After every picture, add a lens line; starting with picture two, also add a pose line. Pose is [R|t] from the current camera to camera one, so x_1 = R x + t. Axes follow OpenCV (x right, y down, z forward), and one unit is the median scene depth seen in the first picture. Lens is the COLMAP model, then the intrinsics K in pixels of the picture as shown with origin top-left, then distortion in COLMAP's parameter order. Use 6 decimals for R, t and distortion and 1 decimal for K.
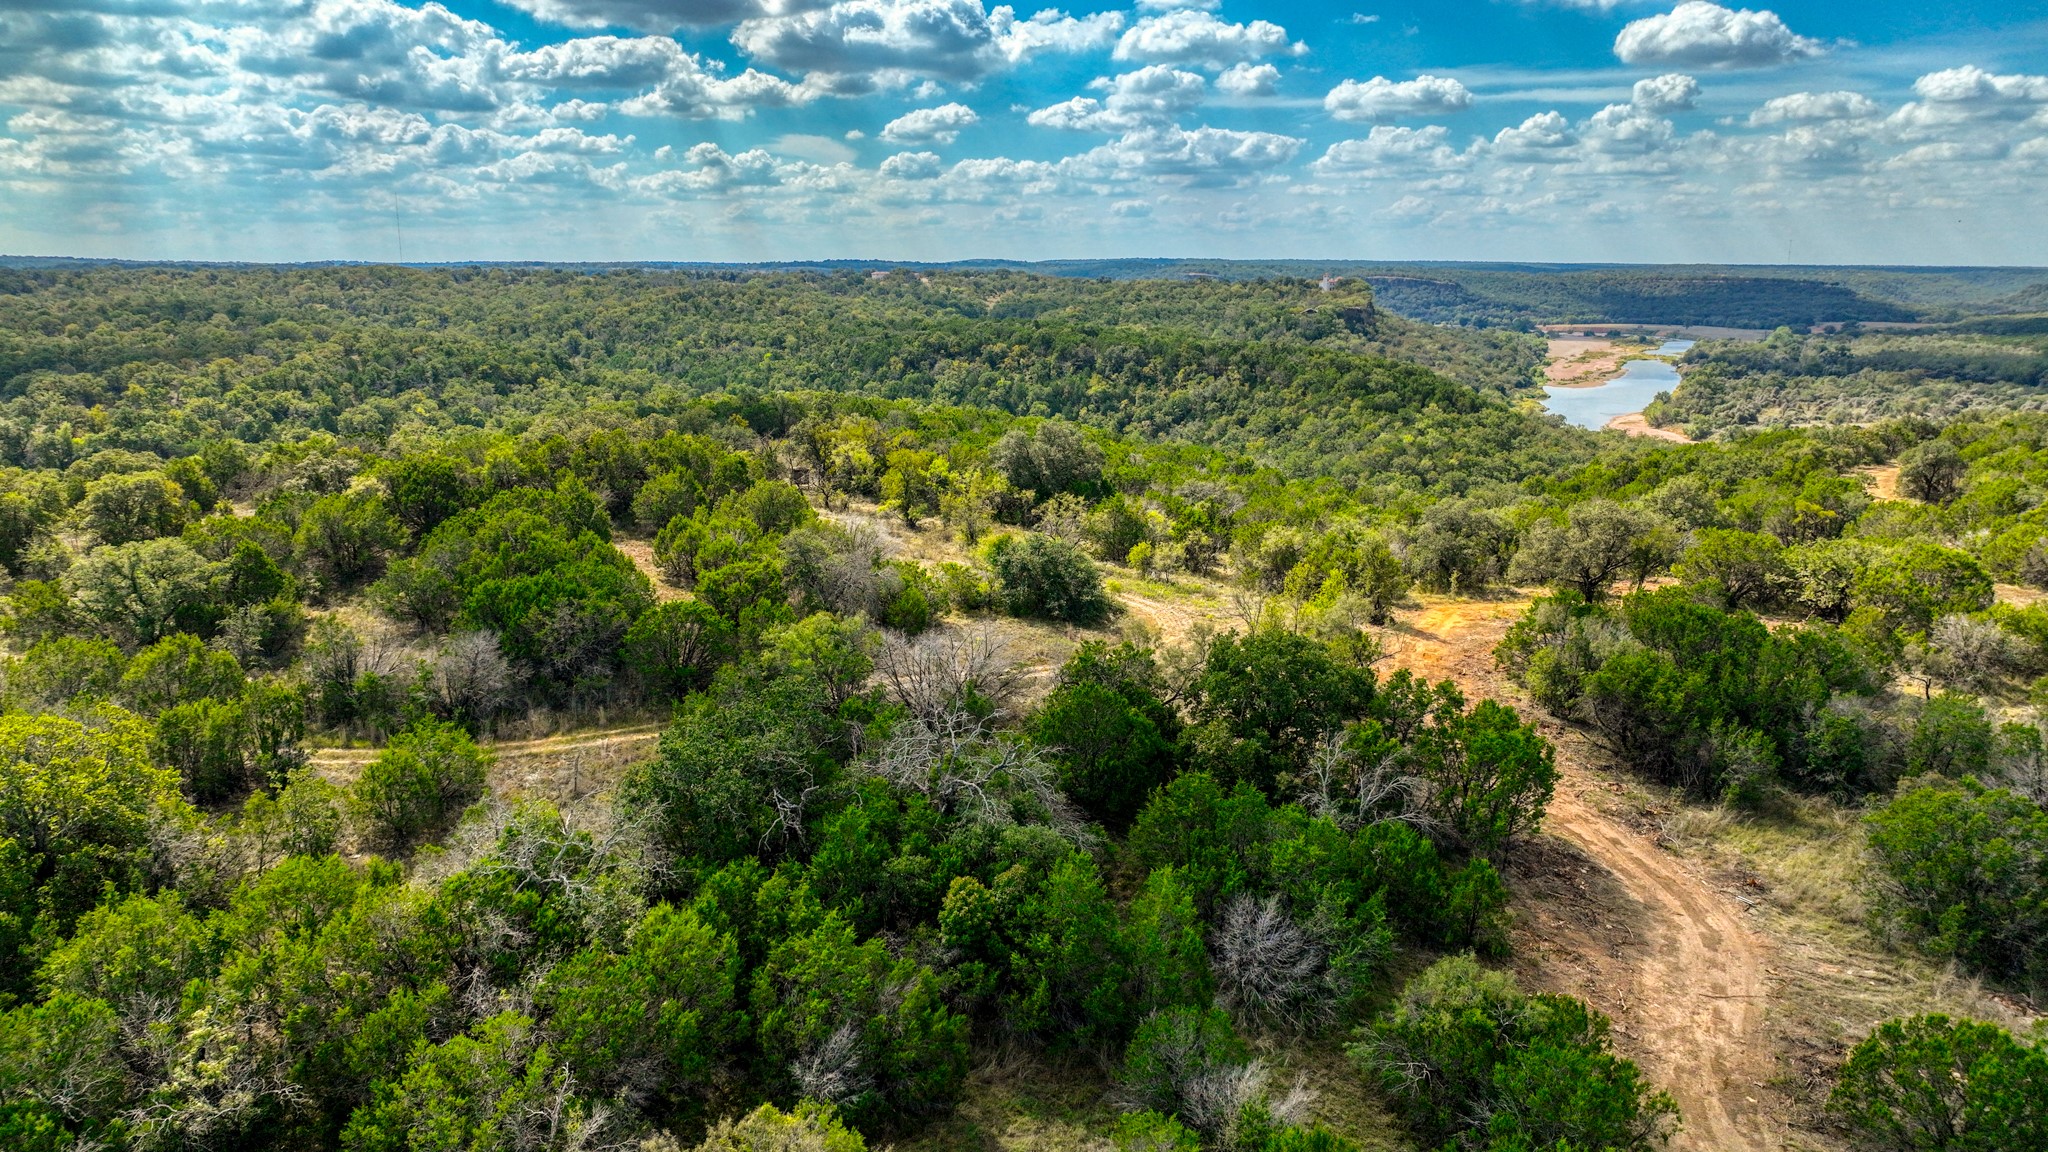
lens RADIAL K [[1429.5, 0, 1019.9], [0, 1429.5, 569.9], [0, 0, 1]] dist [-0.002128, 0.017475]
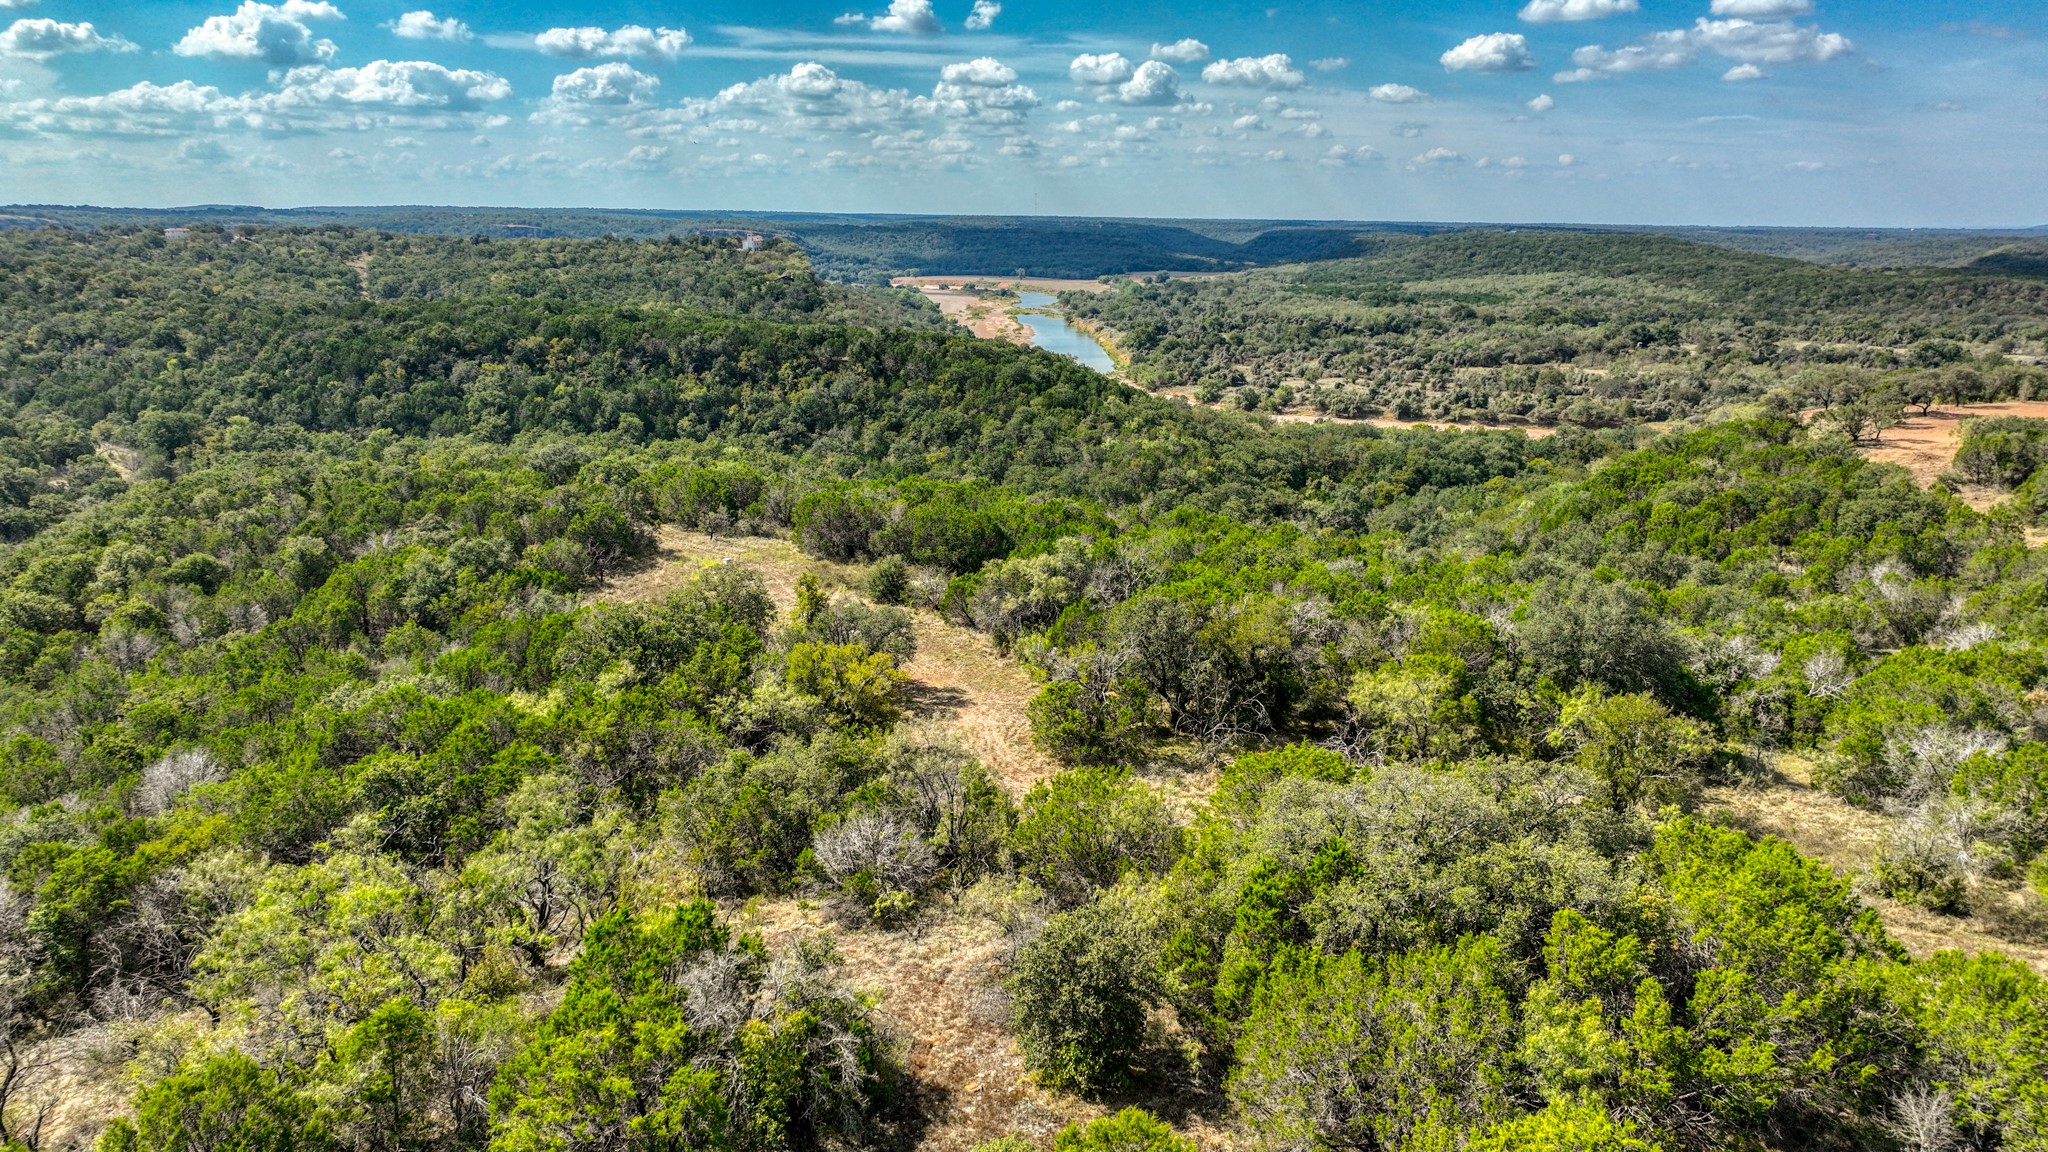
lens RADIAL K [[1445.4, 0, 1019.1], [0, 1445.4, 528.6], [0, 0, 1]] dist [0.003135, 0.011110]
pose [[0.885964, -0.094126, 0.454101, -0.150722], [0.092035, 0.995396, 0.026762, -0.053040], [-0.454530, 0.018083, 0.890548, 0.187767]]
